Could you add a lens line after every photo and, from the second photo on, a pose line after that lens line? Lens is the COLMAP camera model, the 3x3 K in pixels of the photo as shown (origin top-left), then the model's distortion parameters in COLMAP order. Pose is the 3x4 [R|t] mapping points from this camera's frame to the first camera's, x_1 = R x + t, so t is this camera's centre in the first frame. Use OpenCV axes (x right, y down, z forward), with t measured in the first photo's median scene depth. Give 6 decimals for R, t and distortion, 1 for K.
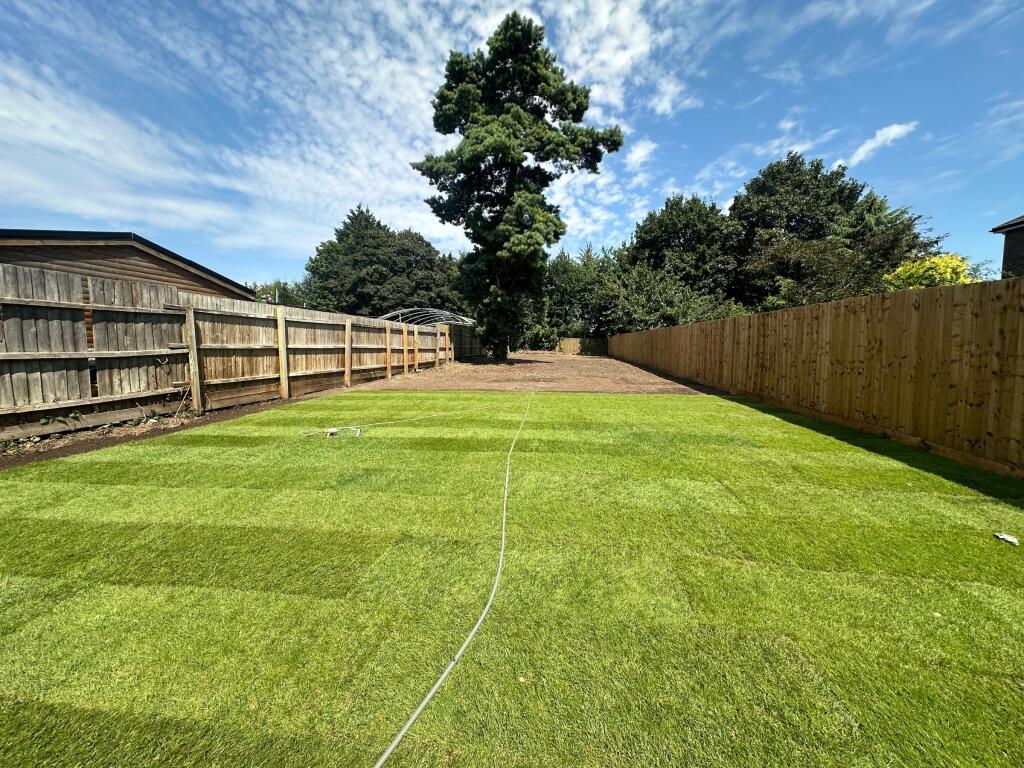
lens RADIAL K [[406.9, 0, 510.4], [0, 406.9, 385.3], [0, 0, 1]] dist [-0.011939, 0.002422]
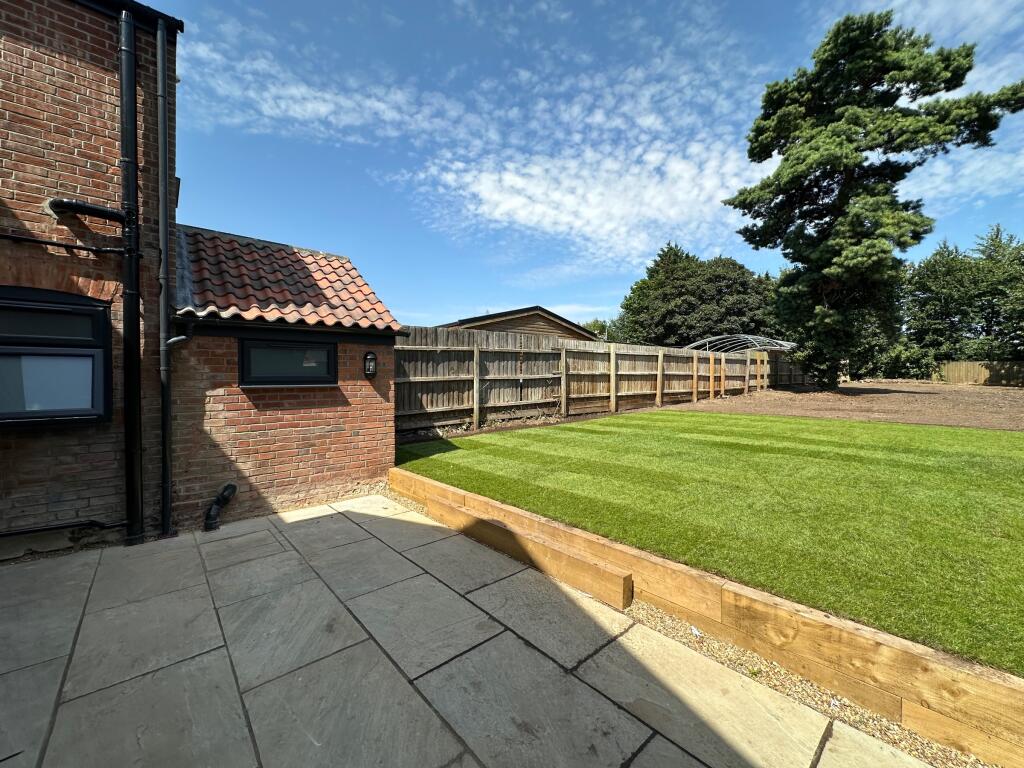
lens RADIAL K [[406.9, 0, 508.0], [0, 406.9, 386.1], [0, 0, 1]] dist [-0.011939, 0.002422]
pose [[0.752454, 0.013015, -0.658516, 0.035666], [-0.058336, 0.997192, -0.046949, 0.016501], [0.656056, 0.073742, 0.751101, -0.128865]]
